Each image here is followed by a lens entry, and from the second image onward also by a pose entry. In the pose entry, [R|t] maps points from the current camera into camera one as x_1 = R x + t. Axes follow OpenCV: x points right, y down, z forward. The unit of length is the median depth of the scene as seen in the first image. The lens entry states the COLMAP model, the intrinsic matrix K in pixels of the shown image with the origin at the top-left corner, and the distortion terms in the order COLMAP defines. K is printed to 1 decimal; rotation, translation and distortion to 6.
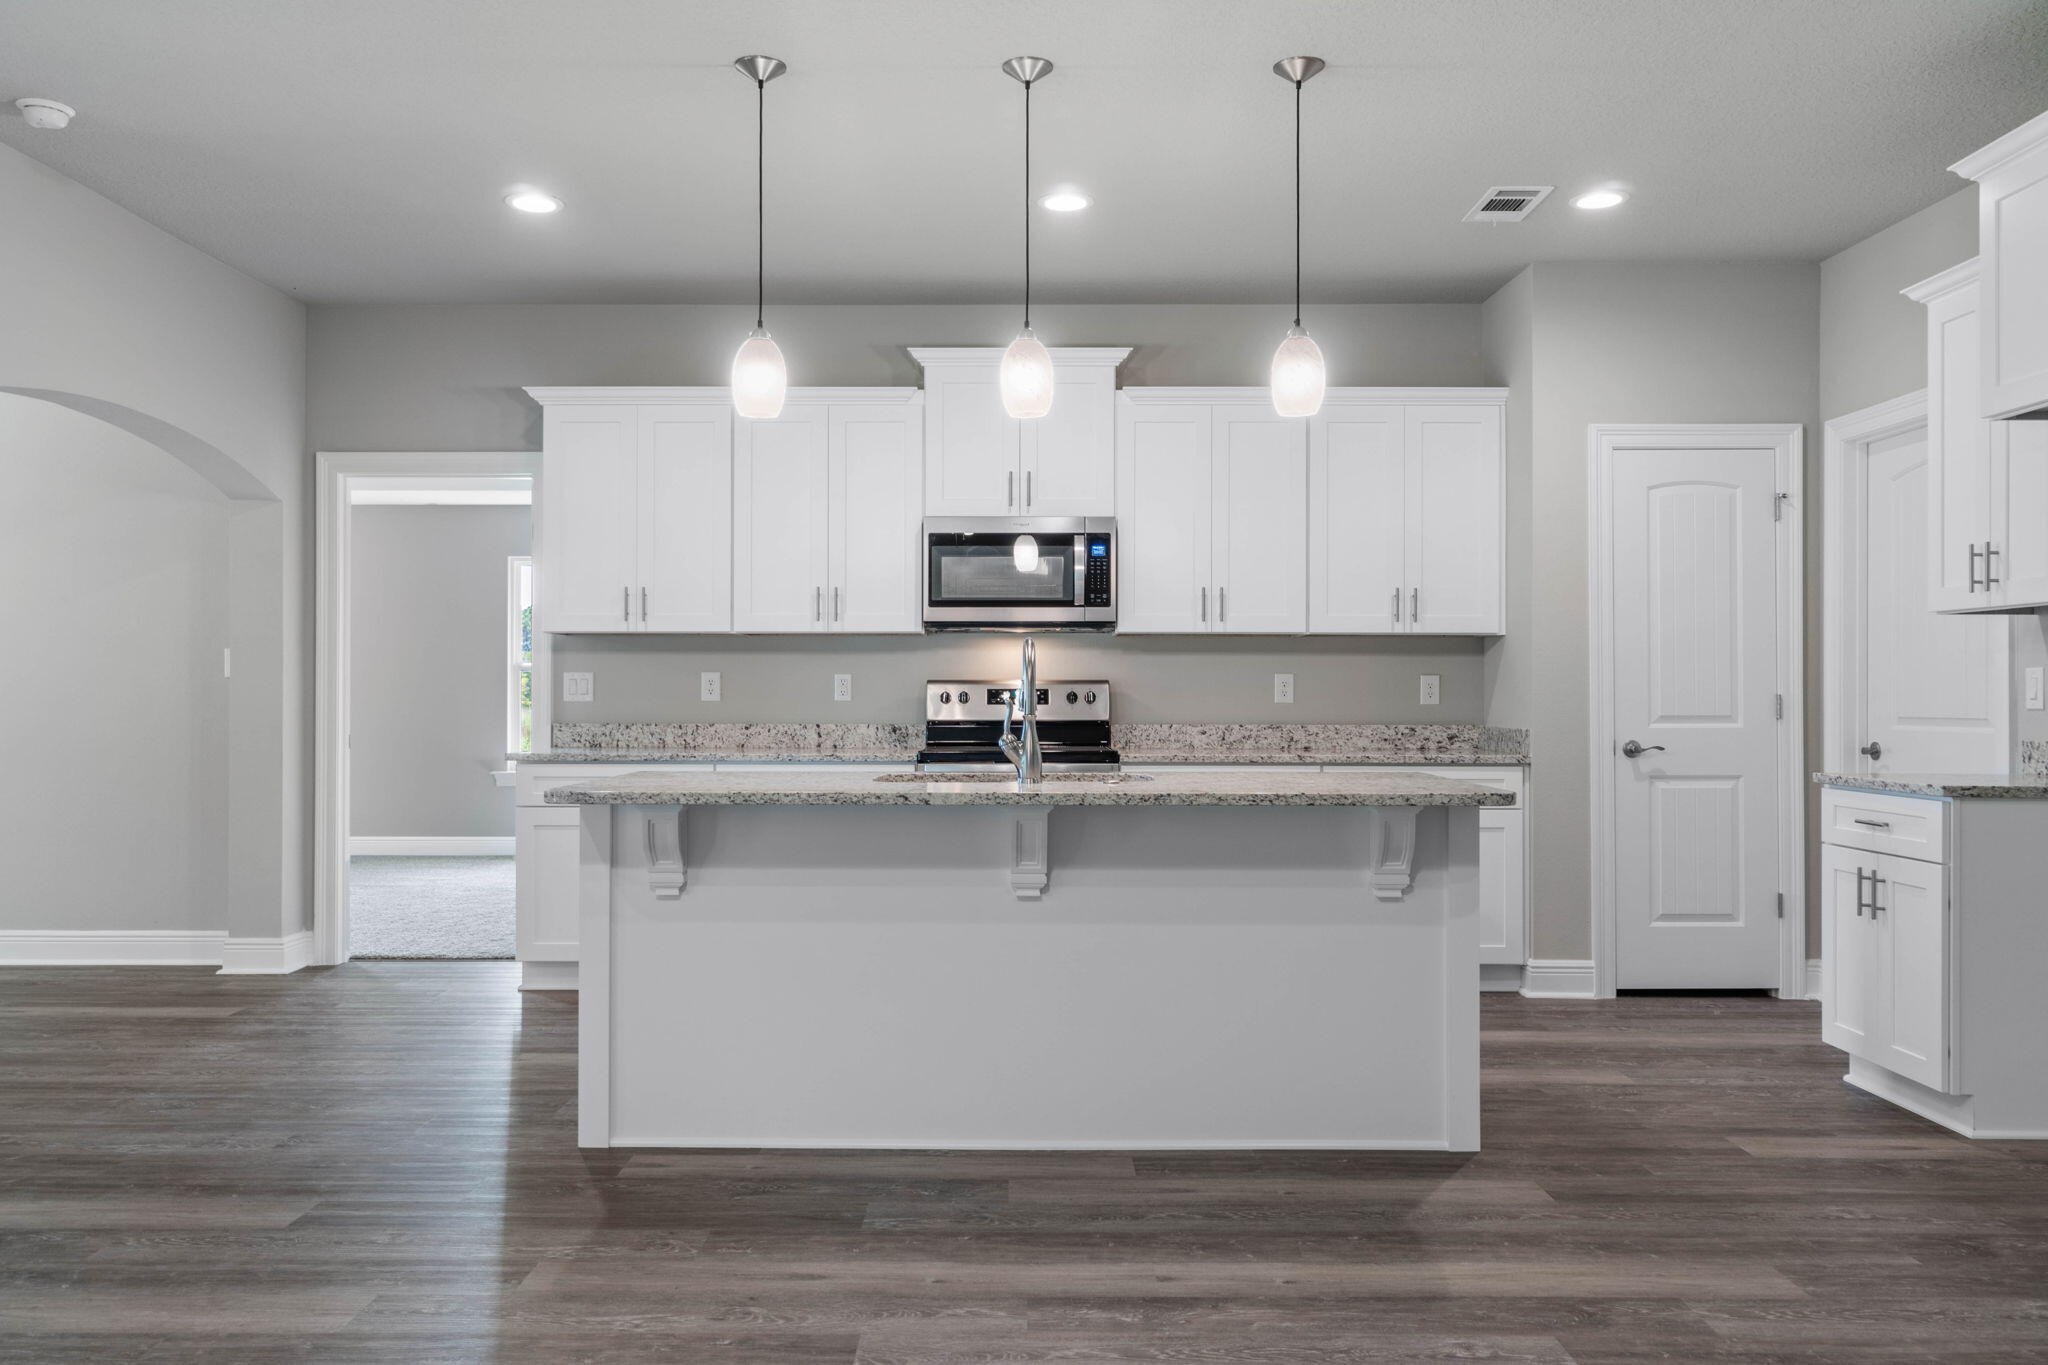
lens RADIAL K [[1584.1, 0, 1012.5], [0, 1584.1, 681.9], [0, 0, 1]] dist [0.005973, -0.001012]
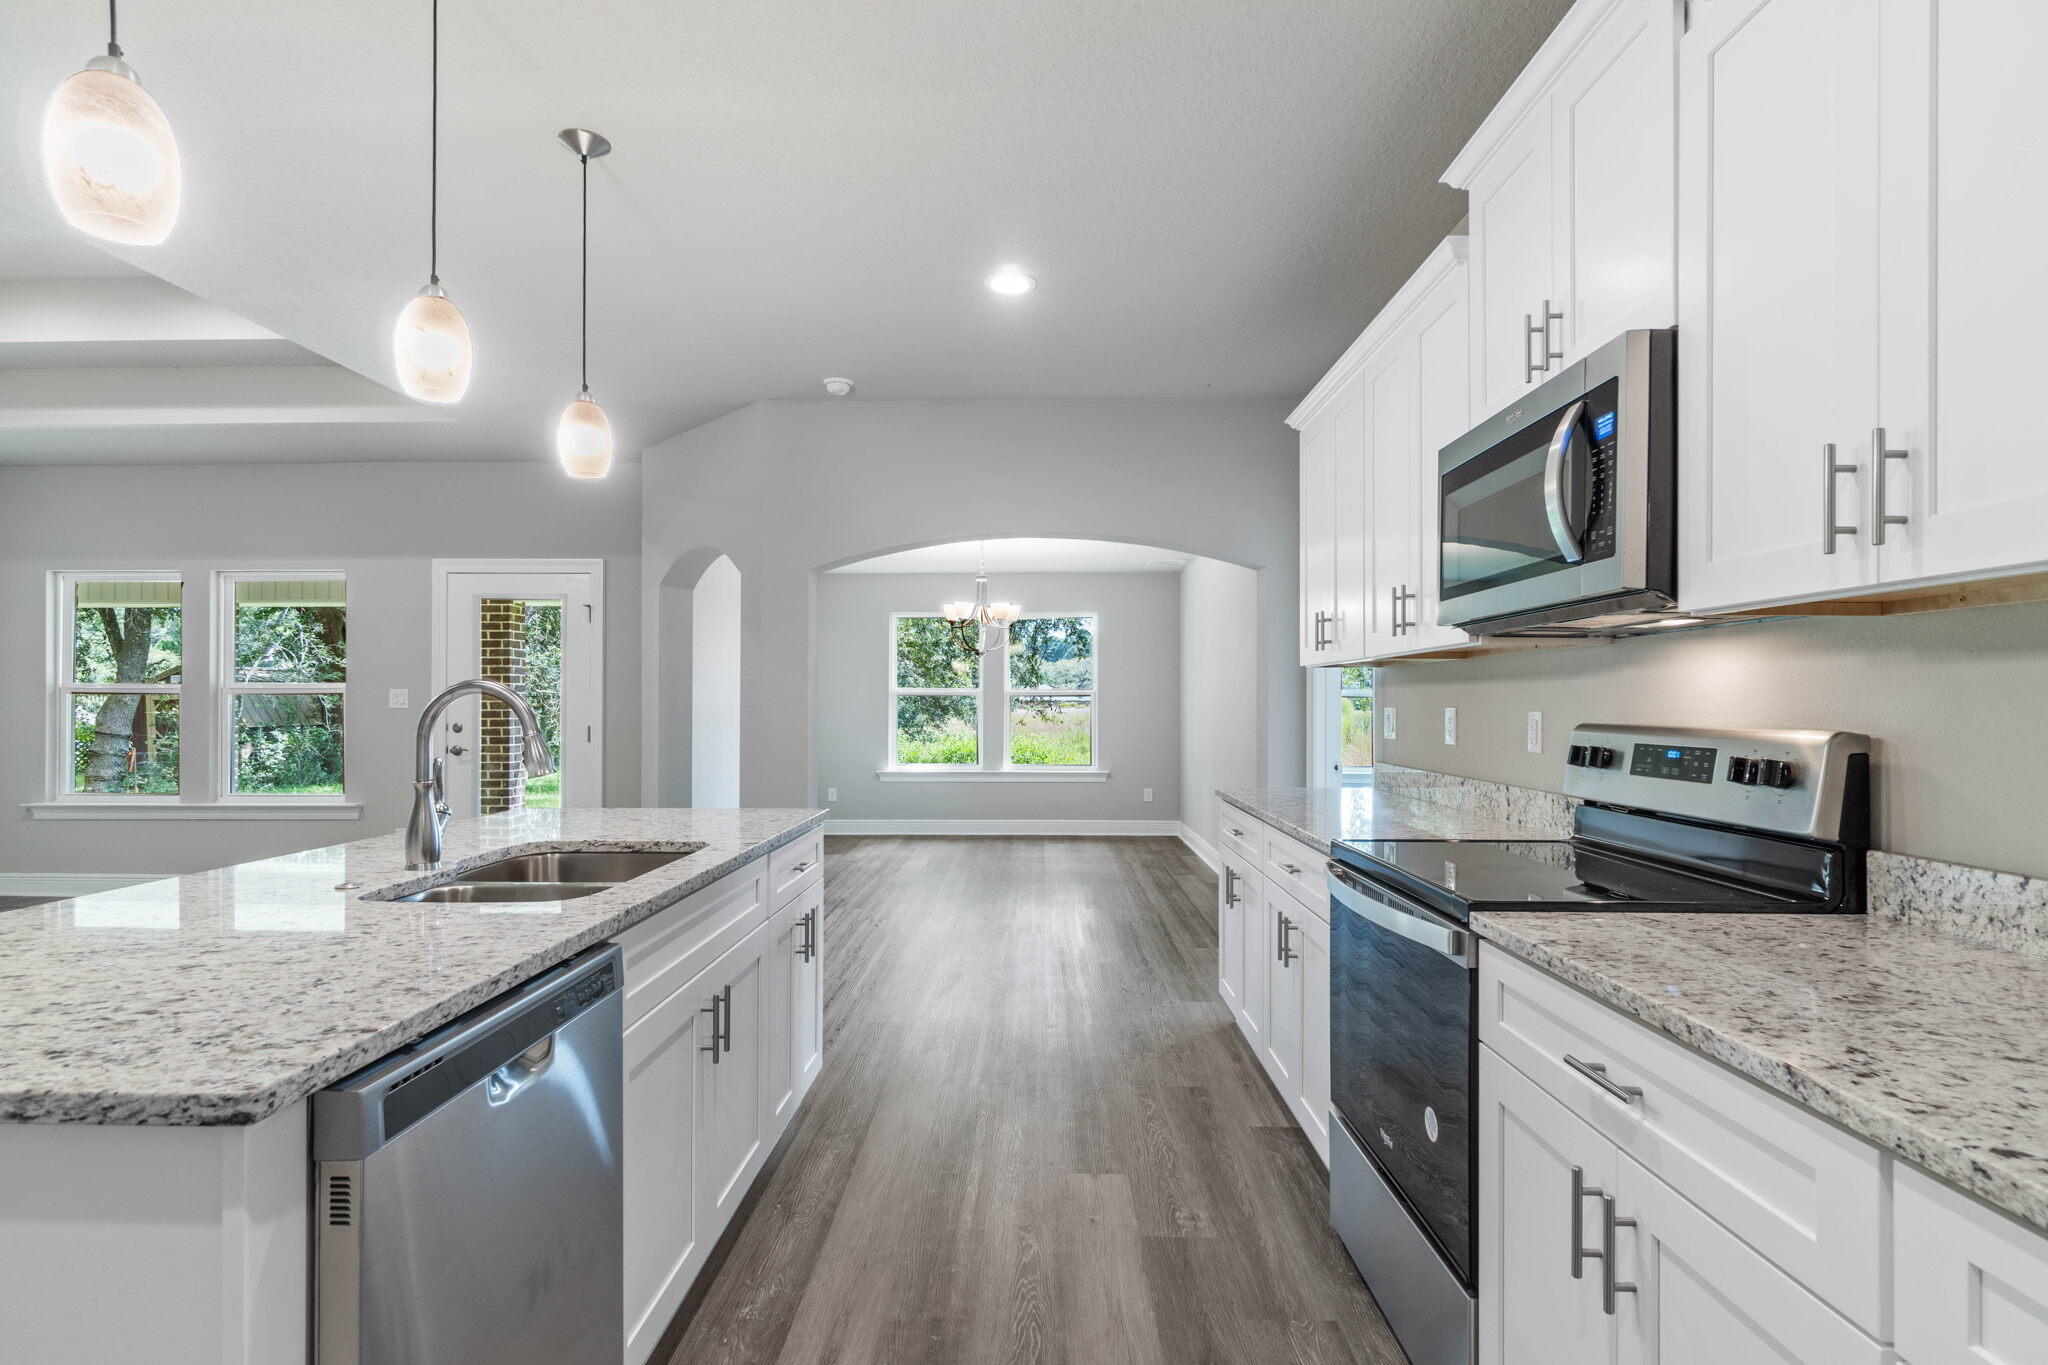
lens RADIAL K [[1000.0, 0, 1009.0], [0, 1000.0, 693.7], [0, 0, 1]] dist [-0.004128, -0.000632]
pose [[-0.020314, -0.009953, -0.999744, 0.322869], [0.006925, 0.999925, -0.010095, -0.010030], [0.999770, -0.007129, -0.020243, 0.845796]]
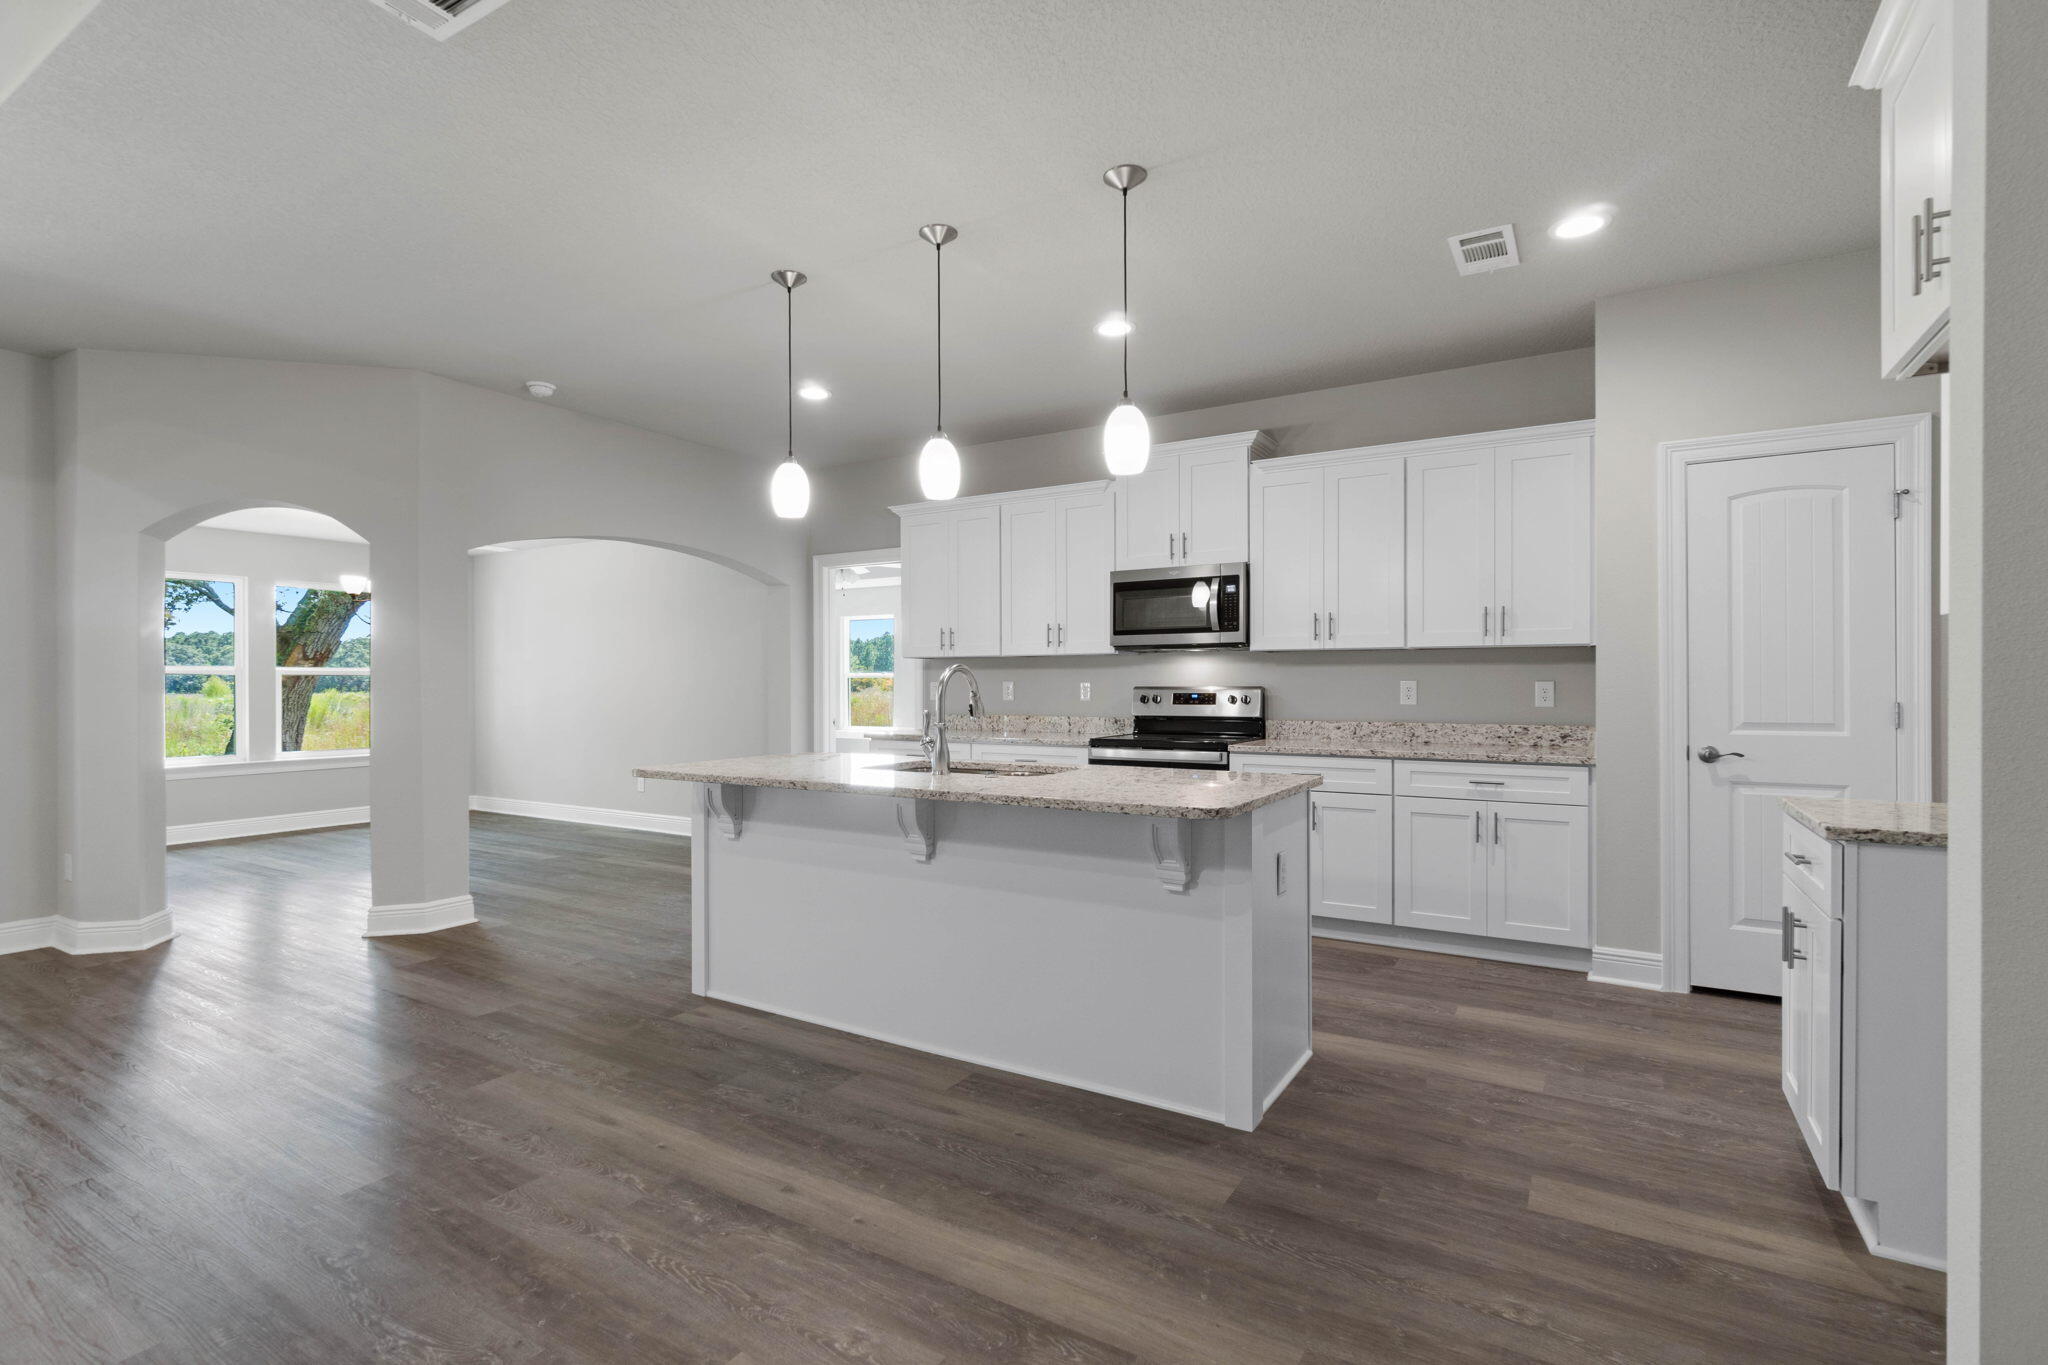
lens RADIAL K [[962.8, 0, 1013.4], [0, 962.8, 688.5], [0, 0, 1]] dist [-0.003903, -0.000191]
pose [[0.854081, -0.001073, -0.520139, 0.314922], [0.008358, 0.999897, 0.011661, -0.010885], [0.520073, -0.014307, 0.854002, 0.224826]]
